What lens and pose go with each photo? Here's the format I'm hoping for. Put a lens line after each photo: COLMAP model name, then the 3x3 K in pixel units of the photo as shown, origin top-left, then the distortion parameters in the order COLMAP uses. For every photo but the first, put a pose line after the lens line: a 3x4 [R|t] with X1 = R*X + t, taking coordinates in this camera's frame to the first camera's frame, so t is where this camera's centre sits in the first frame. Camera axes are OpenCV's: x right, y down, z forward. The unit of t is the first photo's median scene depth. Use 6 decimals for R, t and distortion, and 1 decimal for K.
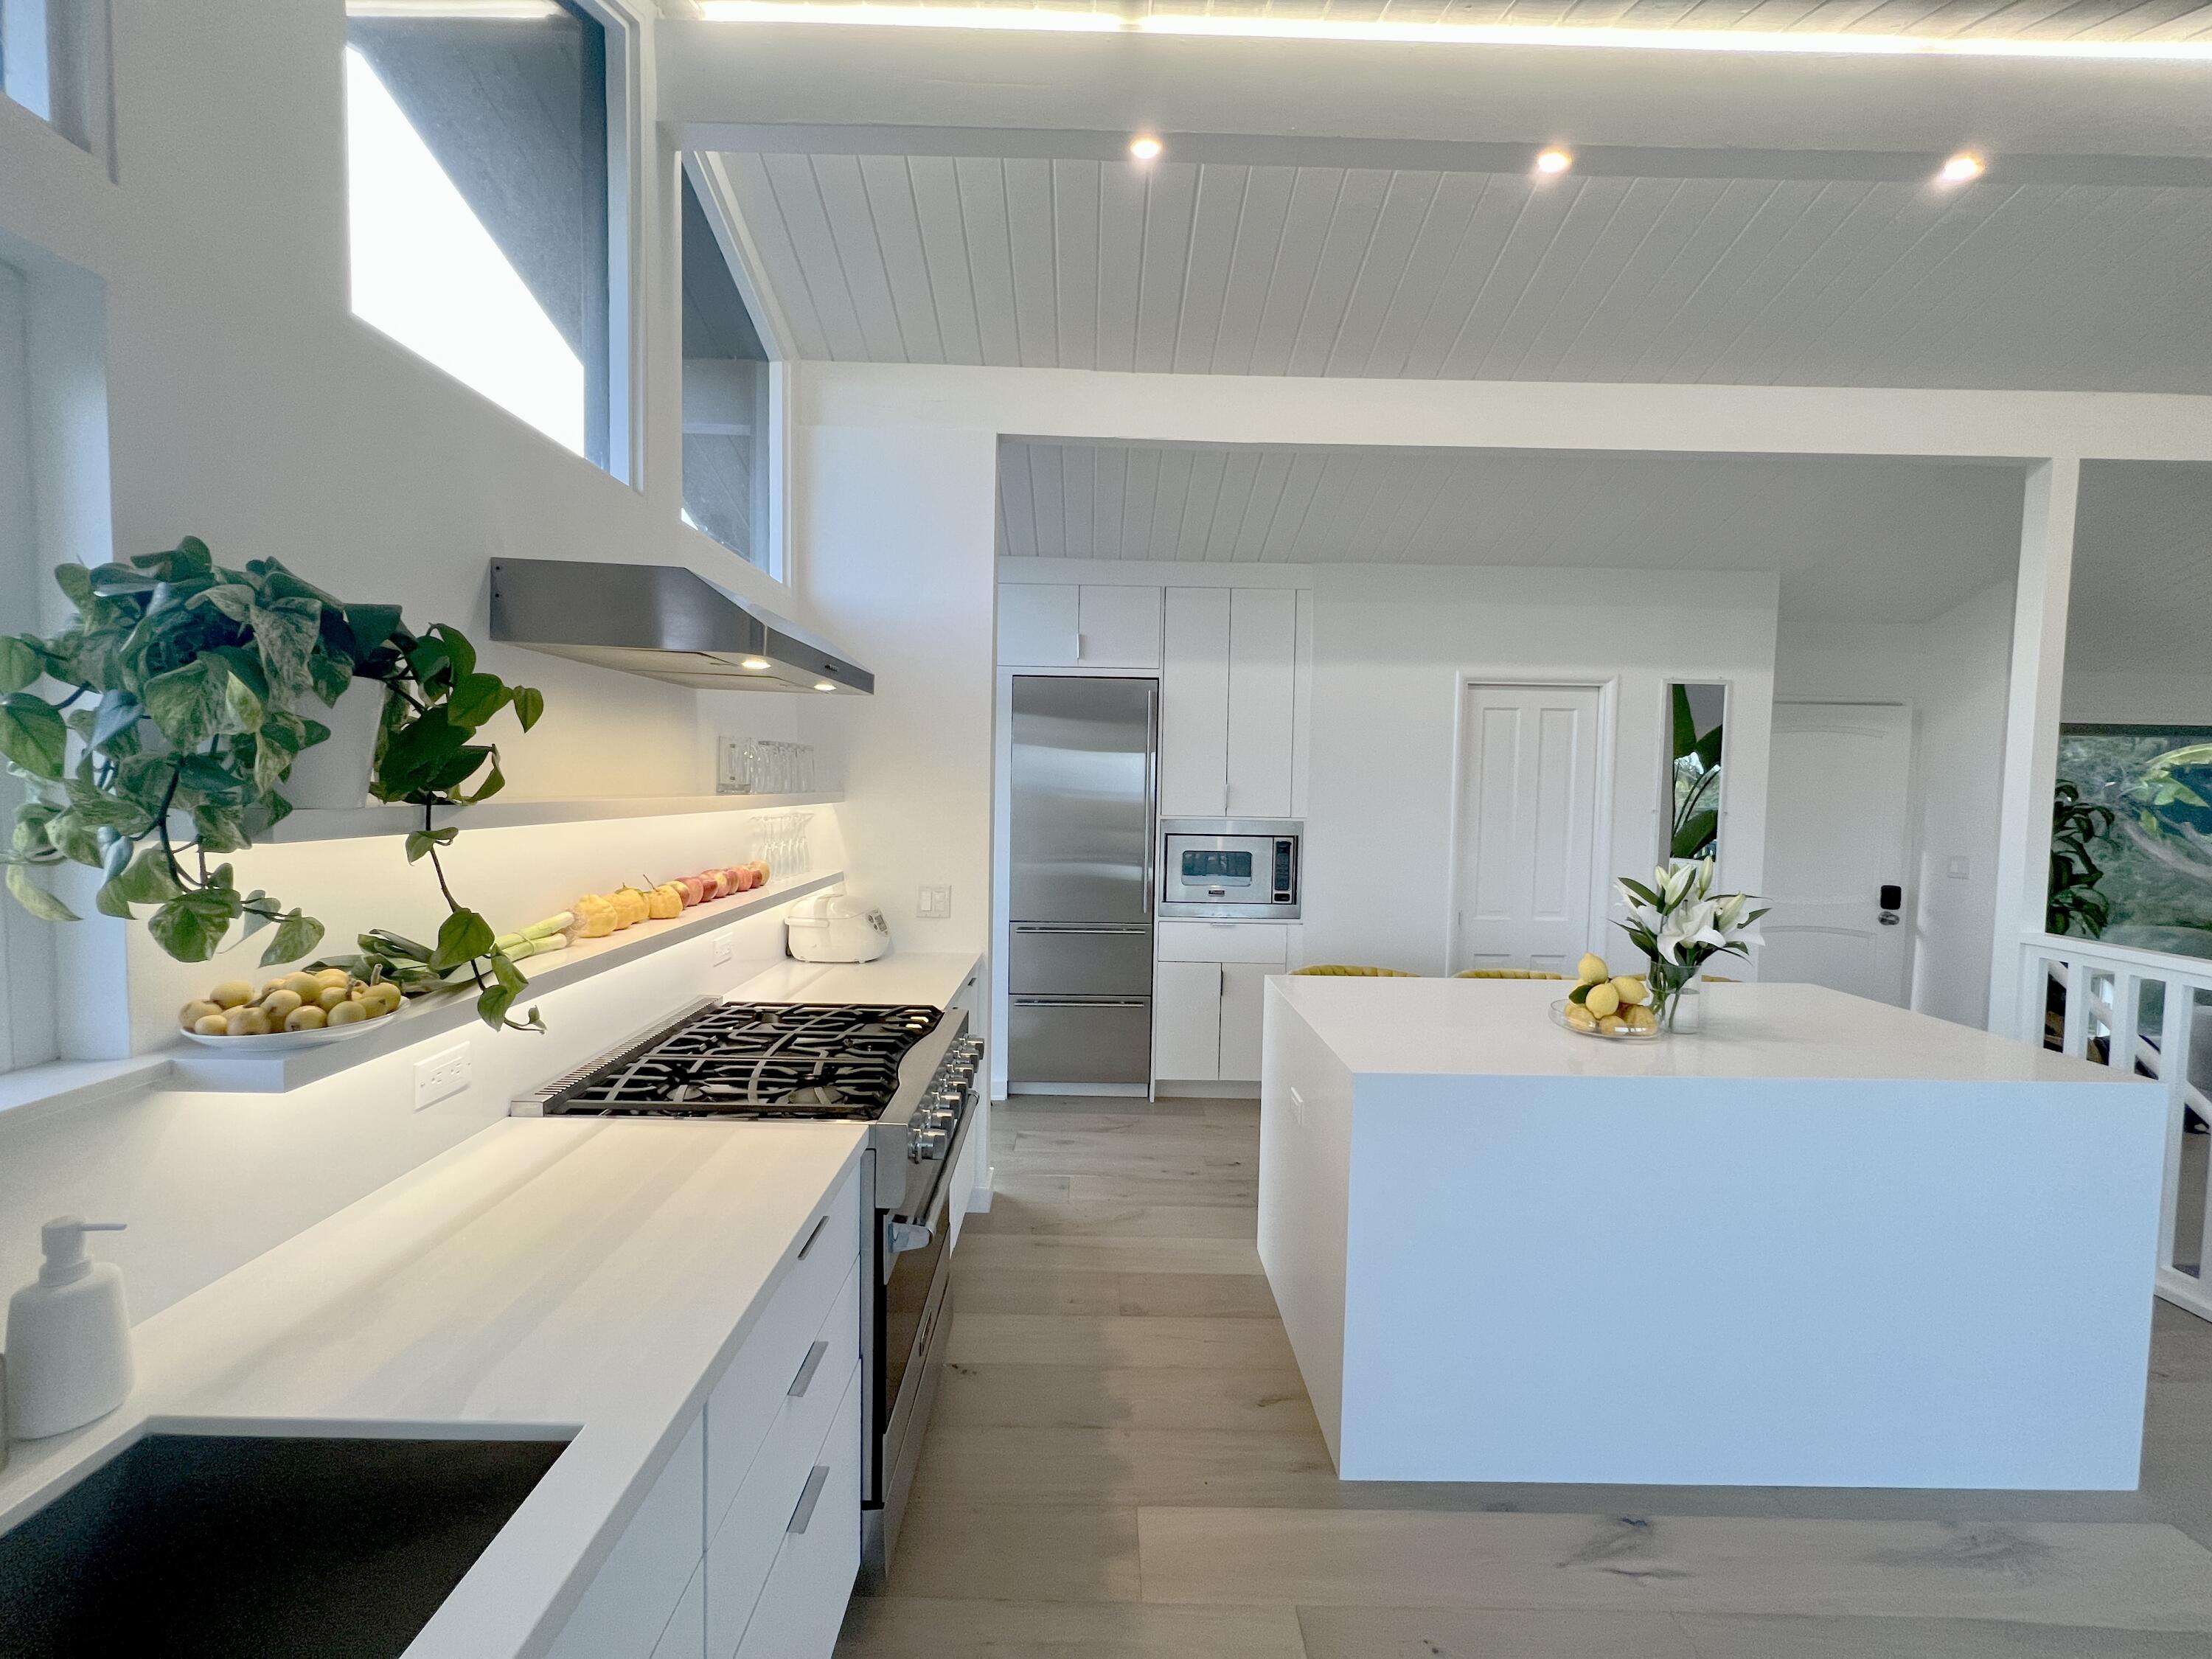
lens RADIAL K [[888.0, 0, 1106.0], [0, 888.0, 829.5], [0, 0, 1]] dist [-0.001631, 0.000166]
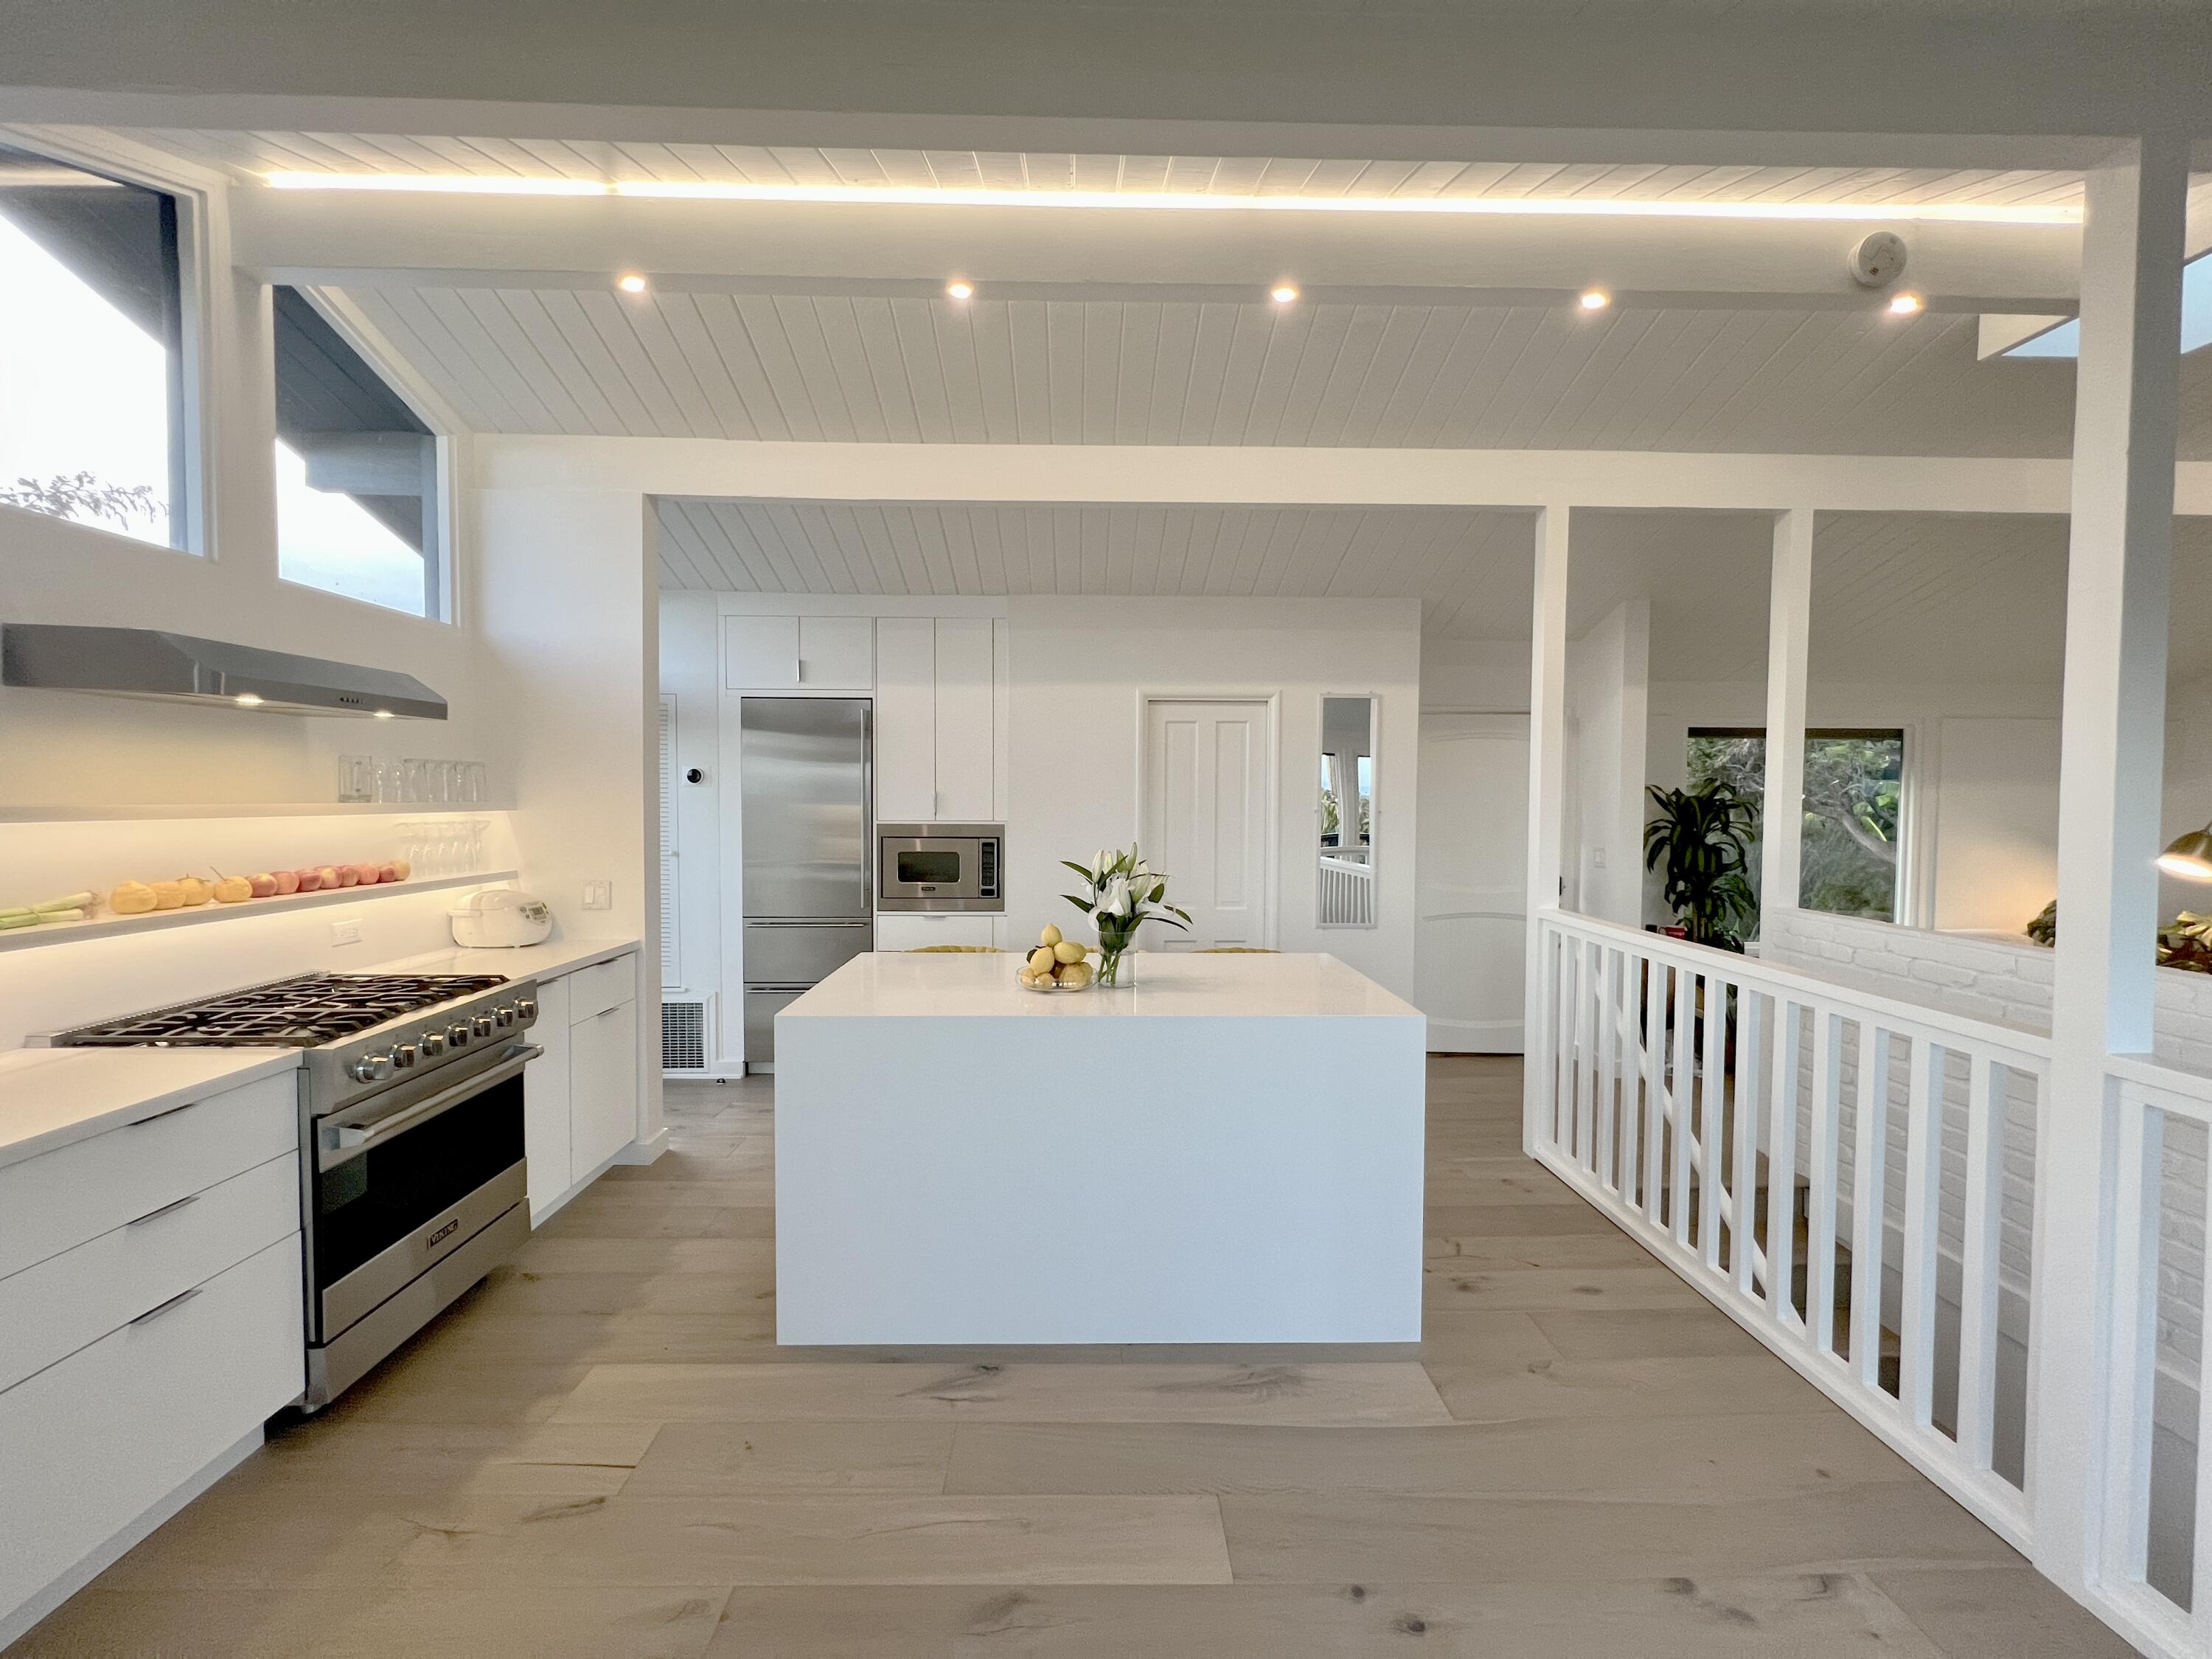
lens RADIAL K [[883.7, 0, 1106.0], [0, 883.7, 829.5], [0, 0, 1]] dist [-0.003145, 0.000111]
pose [[0.999797, -0.013286, 0.015145, 0.463608], [0.013502, 0.999807, -0.014241, 0.021285], [-0.014953, 0.014442, 0.999784, -0.166131]]
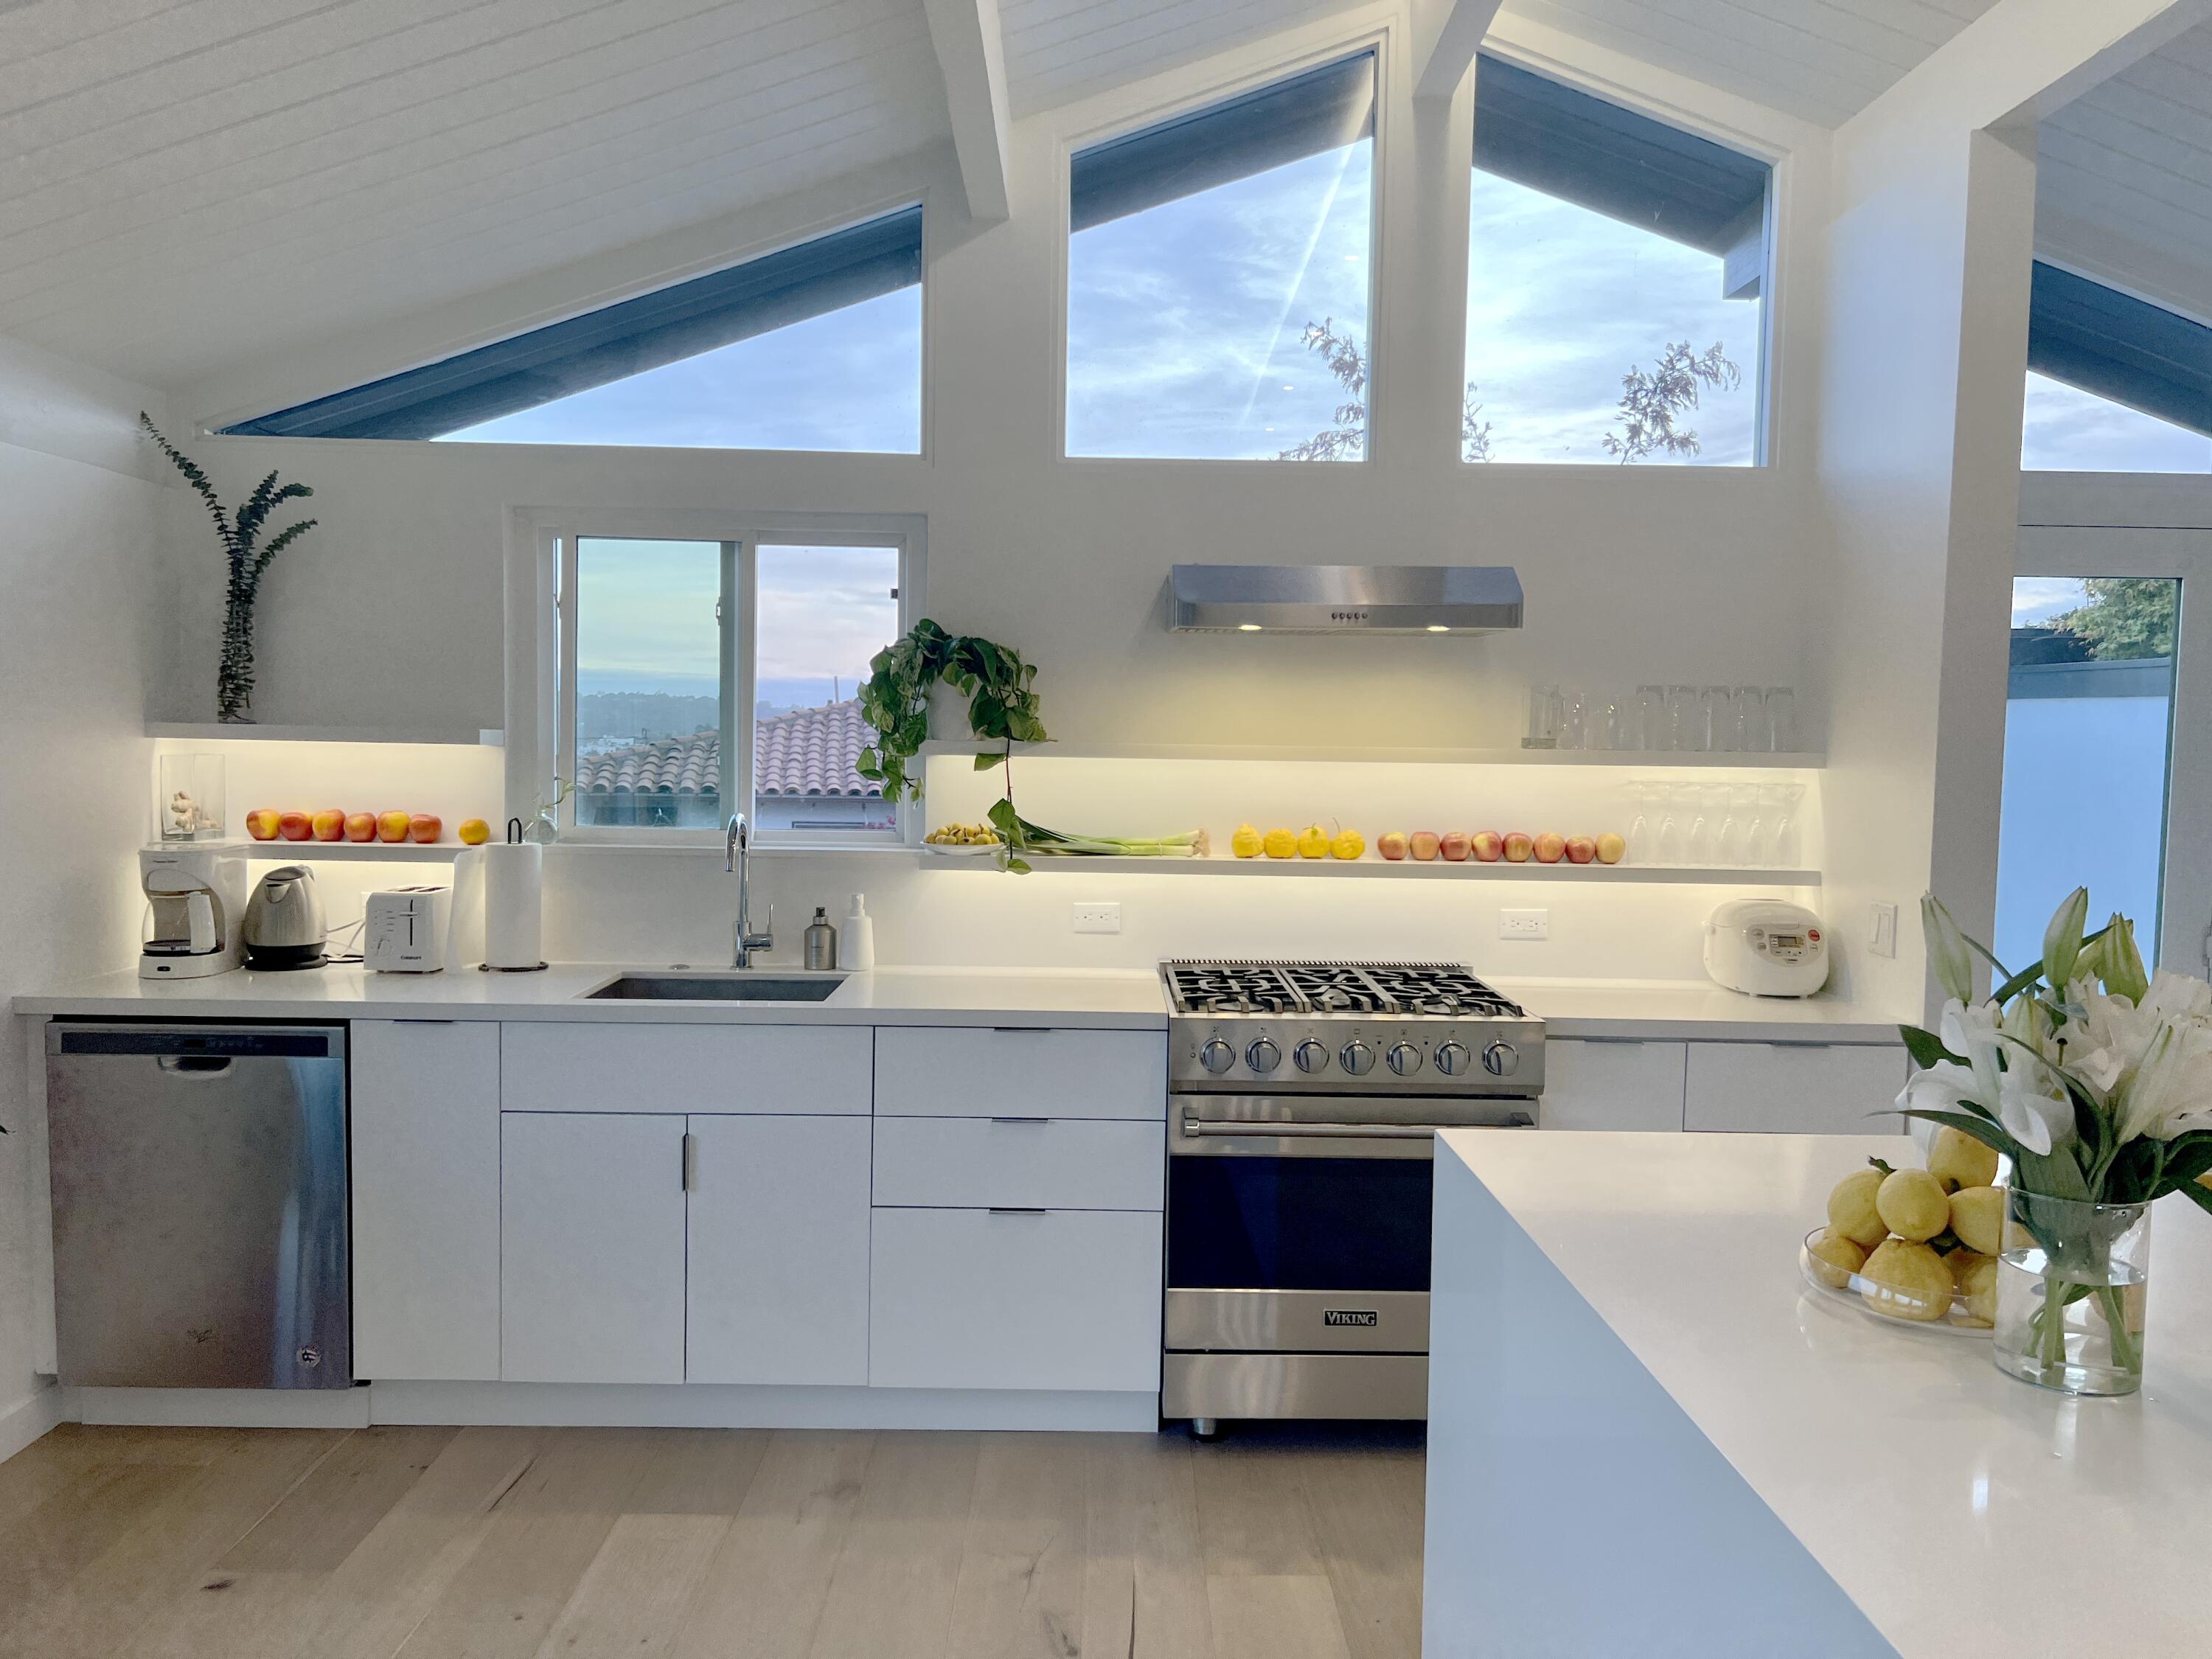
lens RADIAL K [[1656.7, 0, 1106.0], [0, 1656.7, 829.5], [0, 0, 1]] dist [0.000188, -0.000115]
pose [[0.013002, 0.045292, -0.998889, 0.982111], [-0.067636, 0.996725, 0.044313, -0.003780], [0.997625, 0.066985, 0.016023, 0.441815]]
